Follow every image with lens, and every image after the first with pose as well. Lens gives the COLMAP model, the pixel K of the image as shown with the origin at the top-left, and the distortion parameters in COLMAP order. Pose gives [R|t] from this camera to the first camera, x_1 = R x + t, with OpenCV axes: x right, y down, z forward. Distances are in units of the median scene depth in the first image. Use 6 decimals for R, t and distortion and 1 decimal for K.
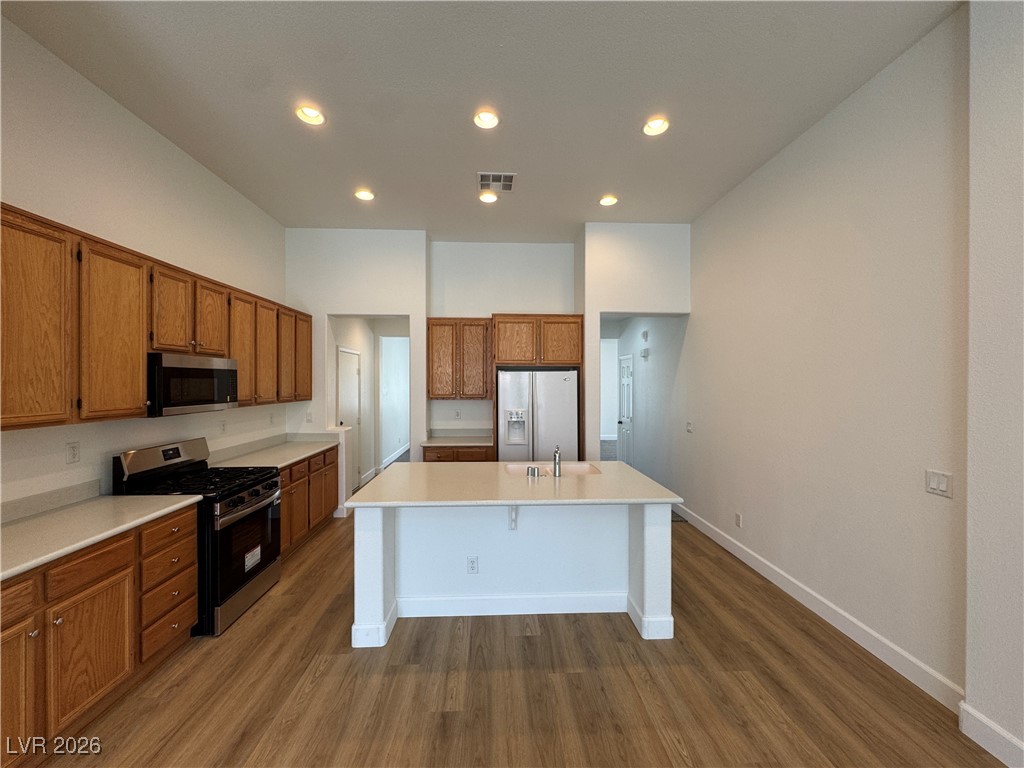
lens RADIAL K [[411.6, 0, 511.2], [0, 411.6, 384.0], [0, 0, 1]] dist [-0.000299, 0.000379]
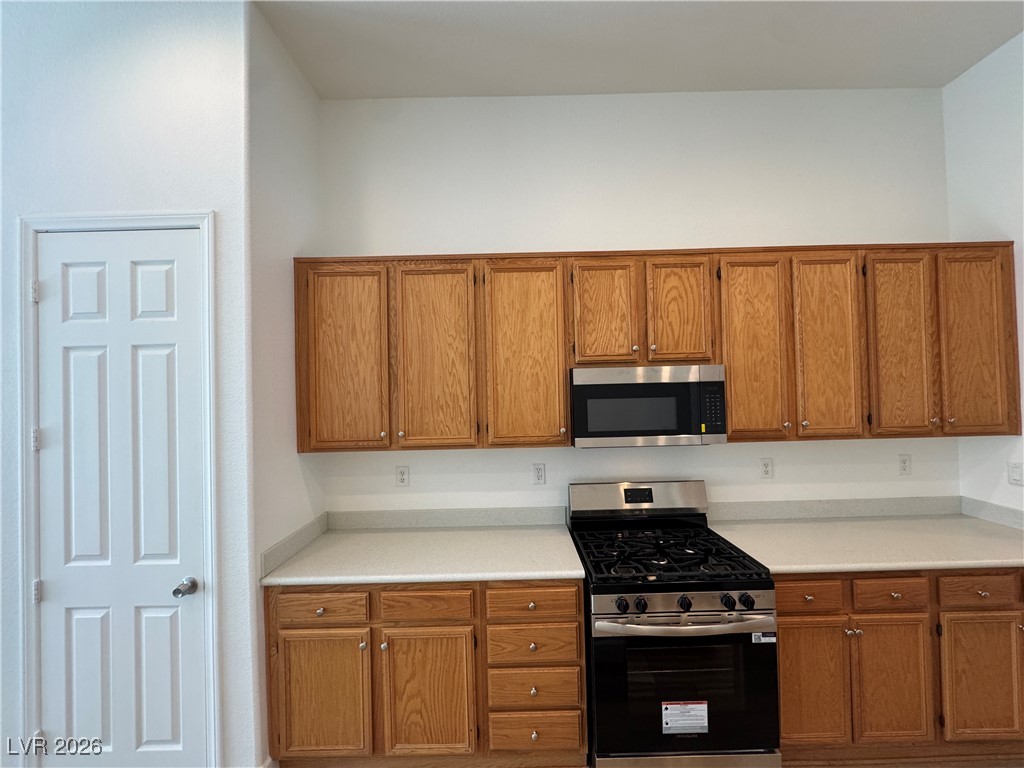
lens RADIAL K [[409.6, 0, 511.1], [0, 409.6, 384.6], [0, 0, 1]] dist [-0.001982, 0.000018]
pose [[-0.044837, -0.016088, -0.998865, -0.052252], [0.019804, 0.999660, -0.016990, -0.029985], [0.998798, -0.020544, -0.044503, 0.833381]]
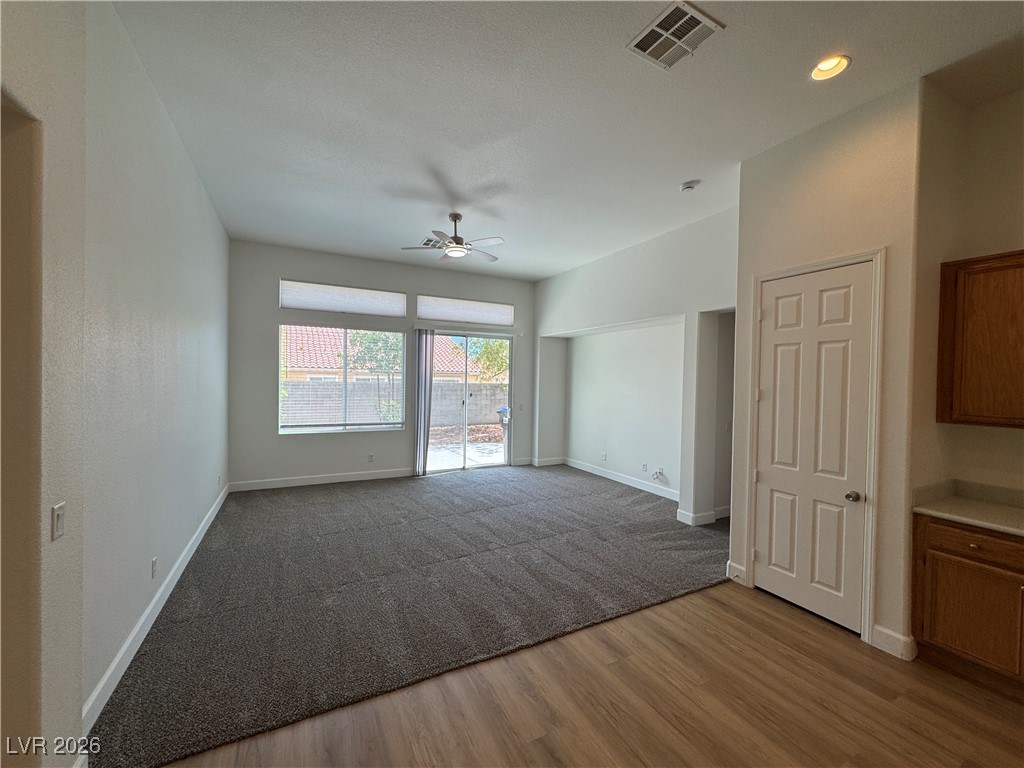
lens RADIAL K [[409.6, 0, 511.1], [0, 409.6, 384.6], [0, 0, 1]] dist [-0.001982, 0.000018]
pose [[-0.905762, -0.010978, -0.423644, 0.473533], [-0.021014, 0.999598, 0.019026, -0.008382], [0.423264, 0.026135, -0.905629, 0.834744]]
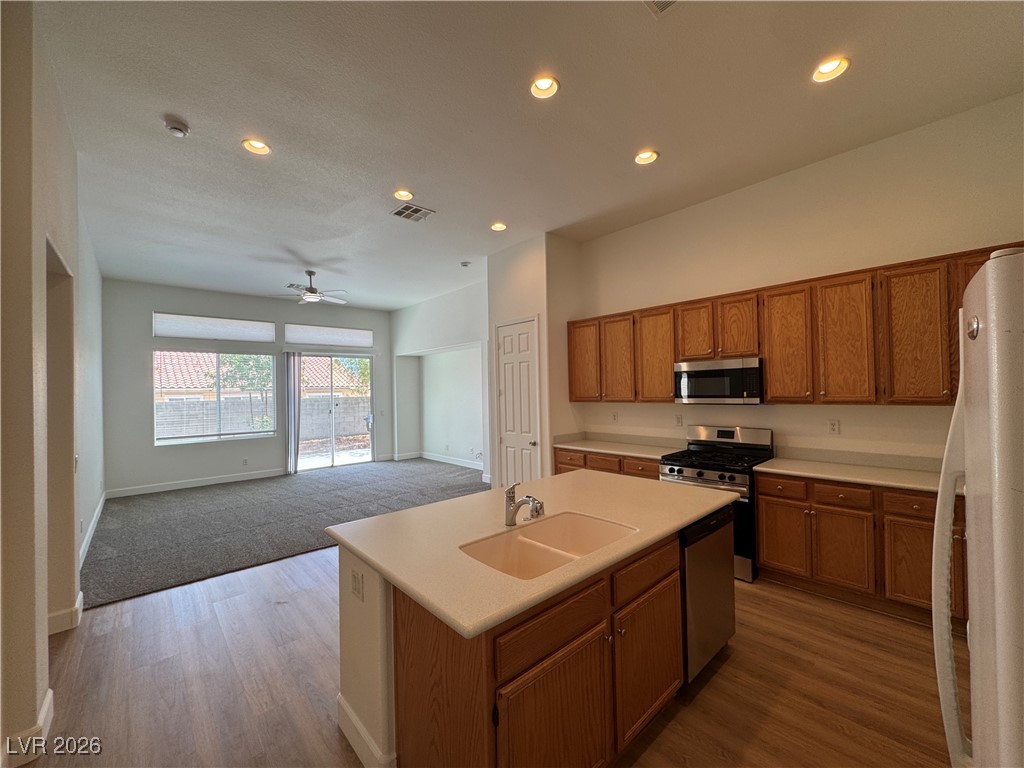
lens RADIAL K [[411.6, 0, 511.2], [0, 411.6, 384.0], [0, 0, 1]] dist [-0.000299, 0.000379]
pose [[-0.772212, 0.006607, -0.635331, 0.574071], [0.017699, 0.999782, -0.011116, 0.009950], [0.635119, -0.019829, -0.772160, 1.652781]]
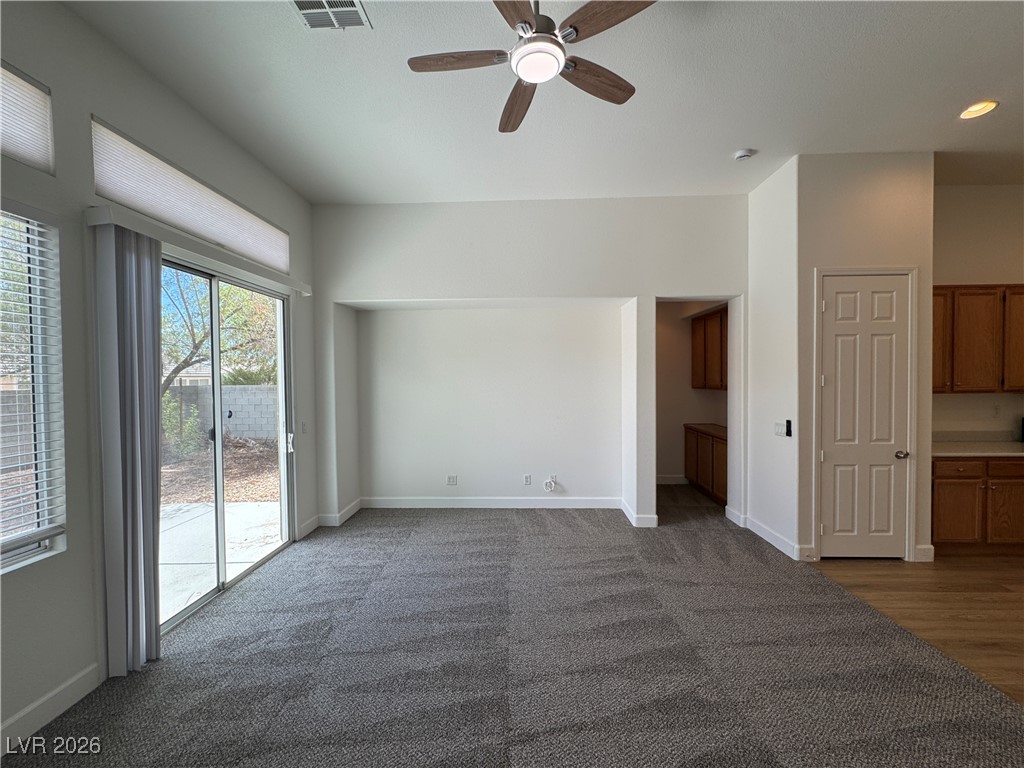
lens RADIAL K [[409.6, 0, 511.1], [0, 409.6, 384.6], [0, 0, 1]] dist [-0.001982, 0.000018]
pose [[-0.082486, 0.018782, -0.996415, 0.665312], [0.004658, 0.999819, 0.018461, 0.012170], [0.996581, -0.003119, -0.082559, -0.731600]]
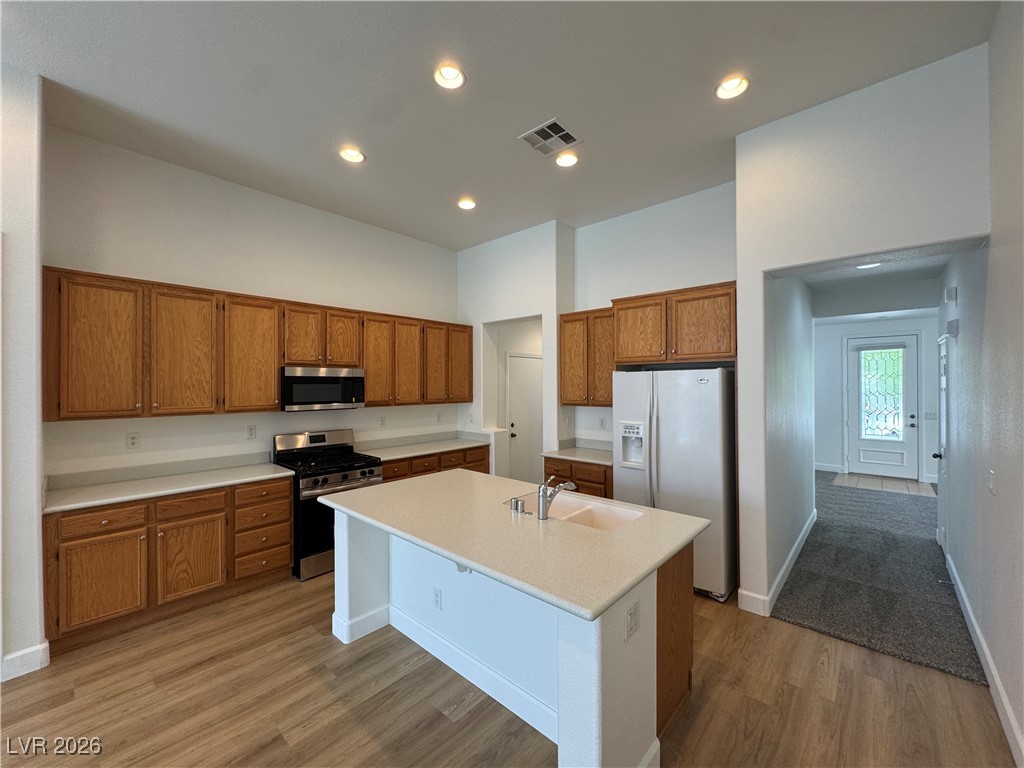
lens RADIAL K [[409.6, 0, 511.1], [0, 409.6, 384.6], [0, 0, 1]] dist [-0.001982, 0.000018]
pose [[0.710318, -0.005120, -0.703862, 0.627793], [0.001670, 0.999983, -0.005589, -0.004283], [0.703879, 0.002795, 0.710315, 0.500177]]
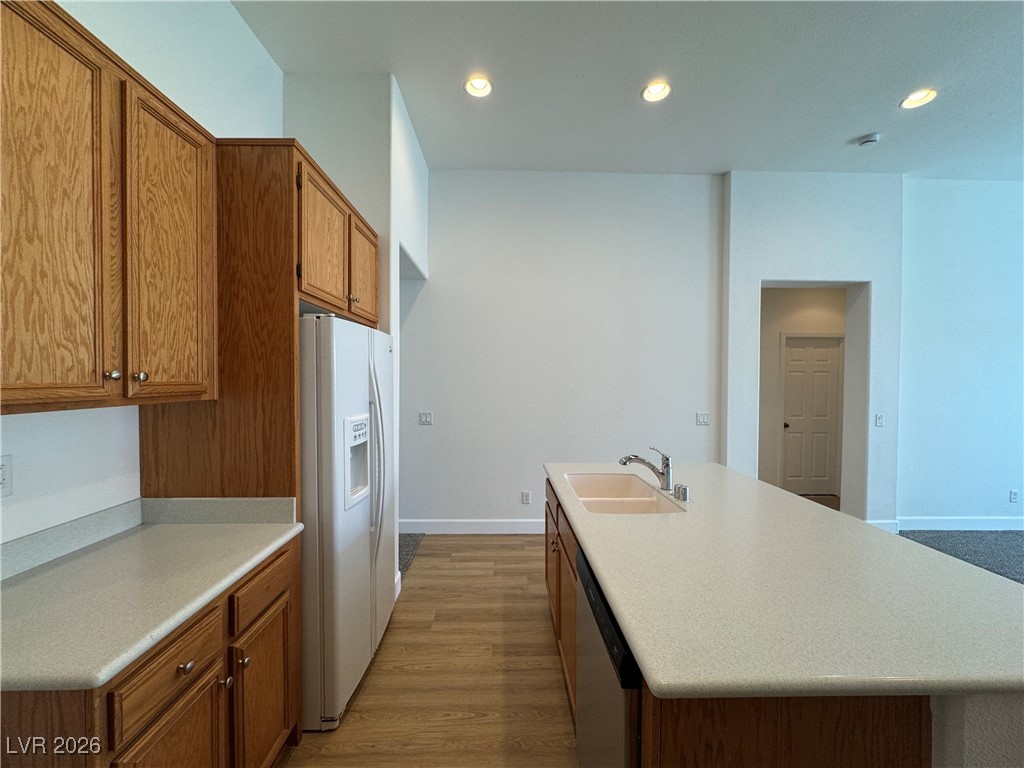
lens RADIAL K [[409.6, 0, 511.1], [0, 409.6, 384.6], [0, 0, 1]] dist [-0.001982, 0.000018]
pose [[0.023517, -0.018976, 0.999543, -0.631757], [-0.002494, 0.999816, 0.019040, 0.037019], [-0.999720, -0.002940, 0.023465, 1.361757]]
